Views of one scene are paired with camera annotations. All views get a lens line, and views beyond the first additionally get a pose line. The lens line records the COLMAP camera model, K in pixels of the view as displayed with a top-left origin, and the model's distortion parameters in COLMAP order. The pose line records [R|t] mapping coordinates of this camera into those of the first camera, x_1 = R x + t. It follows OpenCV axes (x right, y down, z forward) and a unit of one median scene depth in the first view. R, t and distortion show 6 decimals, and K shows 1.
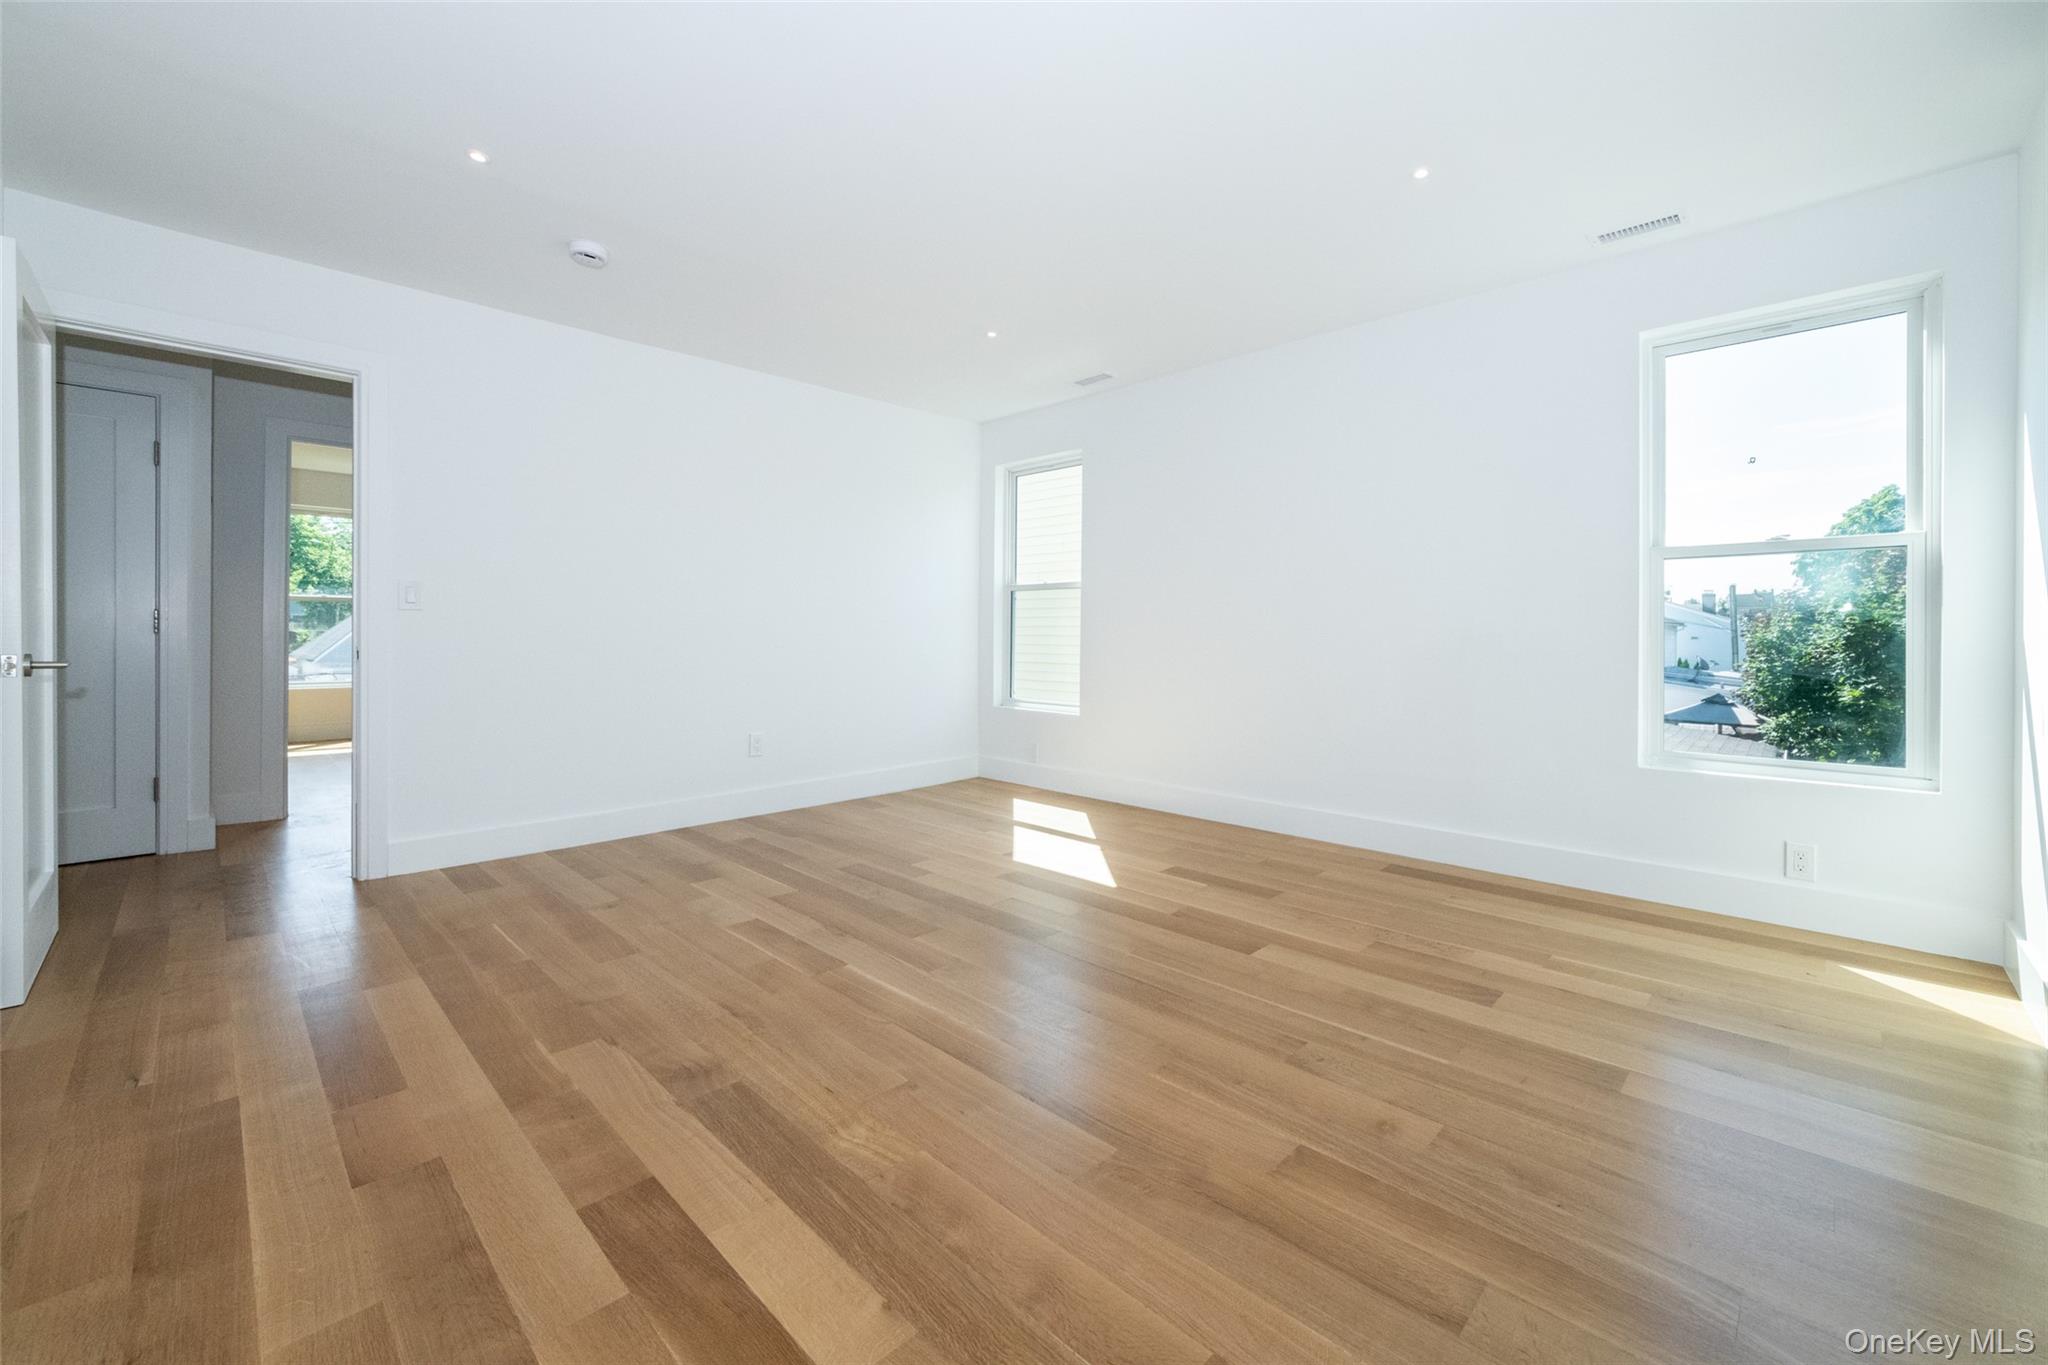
lens RADIAL K [[819.2, 0, 1060.6], [0, 819.2, 636.7], [0, 0, 1]] dist [-0.000019, 0.000126]
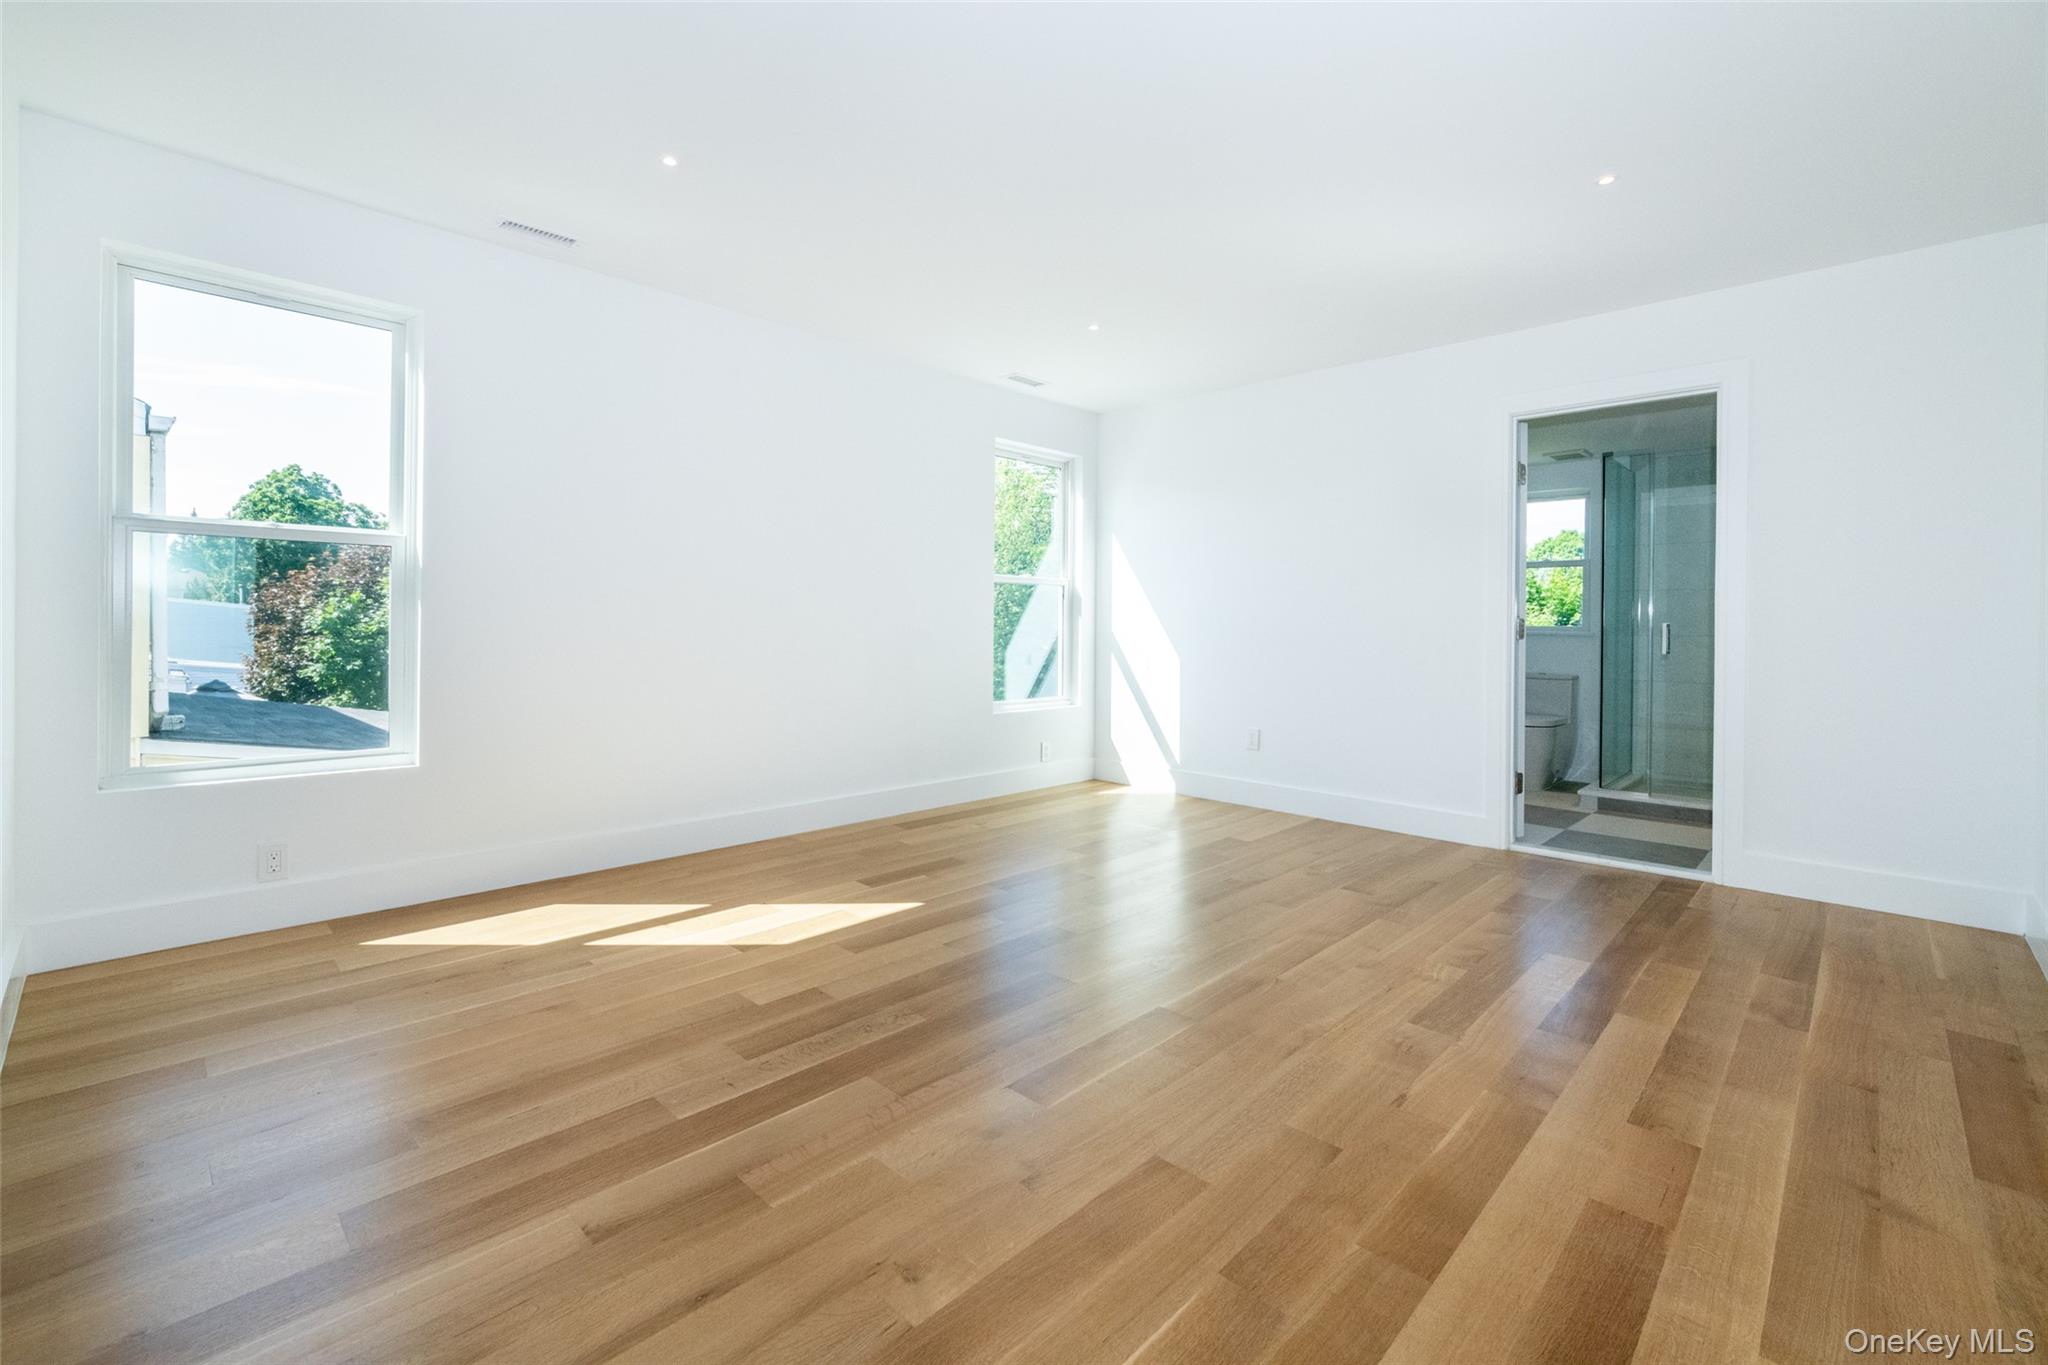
lens RADIAL K [[876.4, 0, 1024.6], [0, 876.4, 633.3], [0, 0, 1]] dist [0.001295, -0.000009]
pose [[0.003800, 0.001196, 0.999992, -1.562386], [-0.011872, 0.999929, -0.001151, -0.016772], [-0.999922, -0.011867, 0.003814, 1.456275]]
